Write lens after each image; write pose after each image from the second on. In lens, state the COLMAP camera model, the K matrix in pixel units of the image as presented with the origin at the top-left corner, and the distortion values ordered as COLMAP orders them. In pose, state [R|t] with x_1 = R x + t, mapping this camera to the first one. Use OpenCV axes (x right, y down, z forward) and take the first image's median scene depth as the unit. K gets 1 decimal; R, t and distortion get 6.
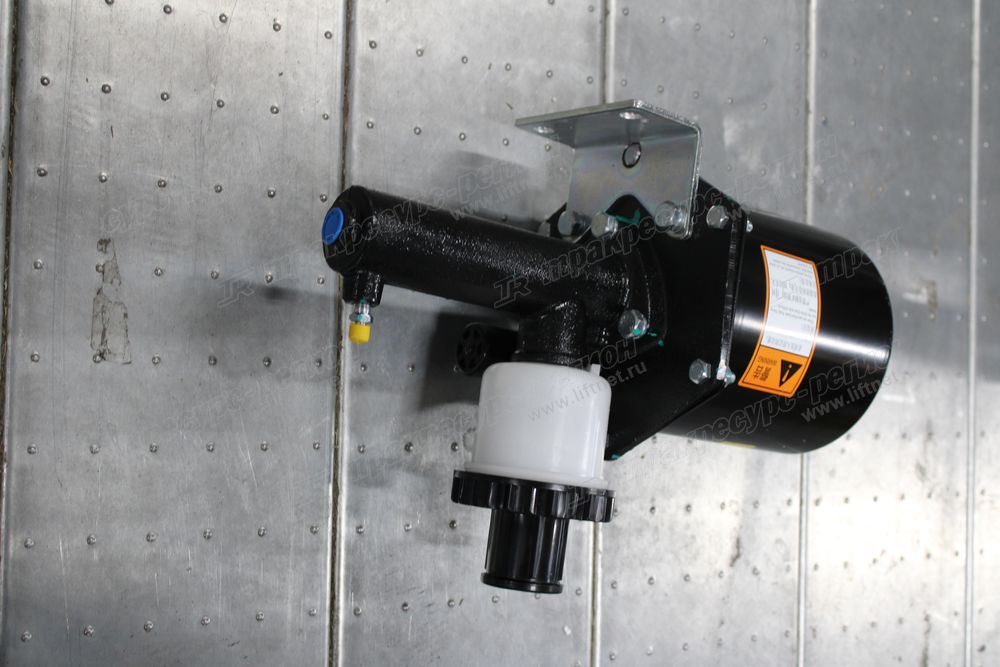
lens RADIAL K [[1338.1, 0, 500.0], [0, 1338.1, 333.5], [0, 0, 1]] dist [-0.036845, 0.053922]
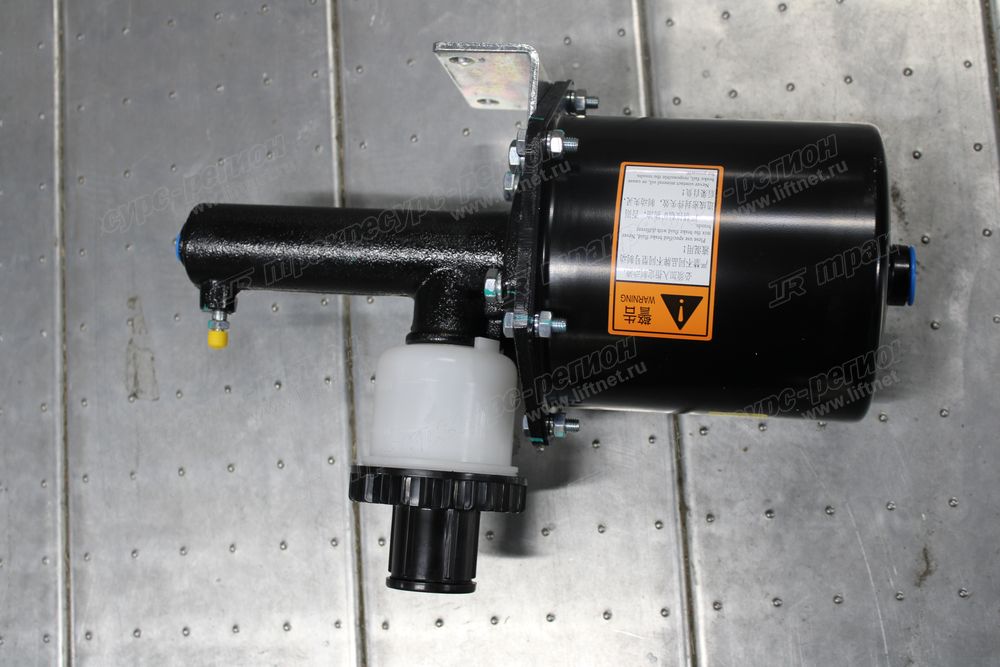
lens RADIAL K [[1338.1, 0, 500.0], [0, 1338.1, 333.5], [0, 0, 1]] dist [-0.036845, 0.053922]
pose [[0.688104, -0.165258, -0.706543, 0.707299], [0.093863, 0.985811, -0.139164, 0.145172], [0.719515, 0.029441, 0.693852, 0.377484]]
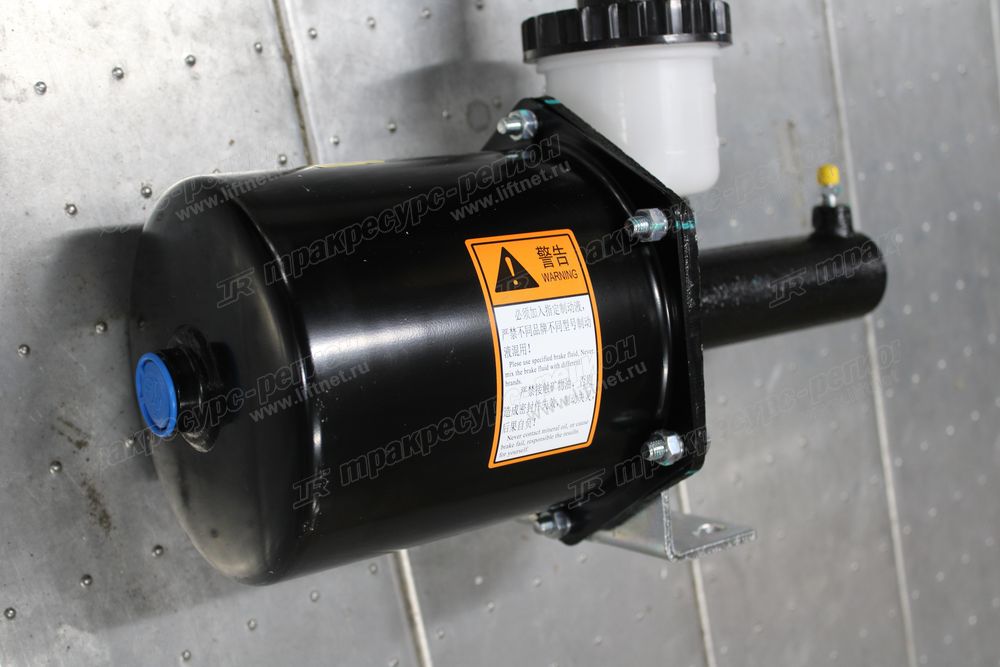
lens RADIAL K [[1338.1, 0, 500.0], [0, 1338.1, 333.5], [0, 0, 1]] dist [-0.036845, 0.053922]
pose [[-0.272727, 0.275720, -0.921737, 0.797078], [-0.215228, -0.951259, -0.220868, 0.140381], [-0.937708, 0.138147, 0.318777, 0.823872]]
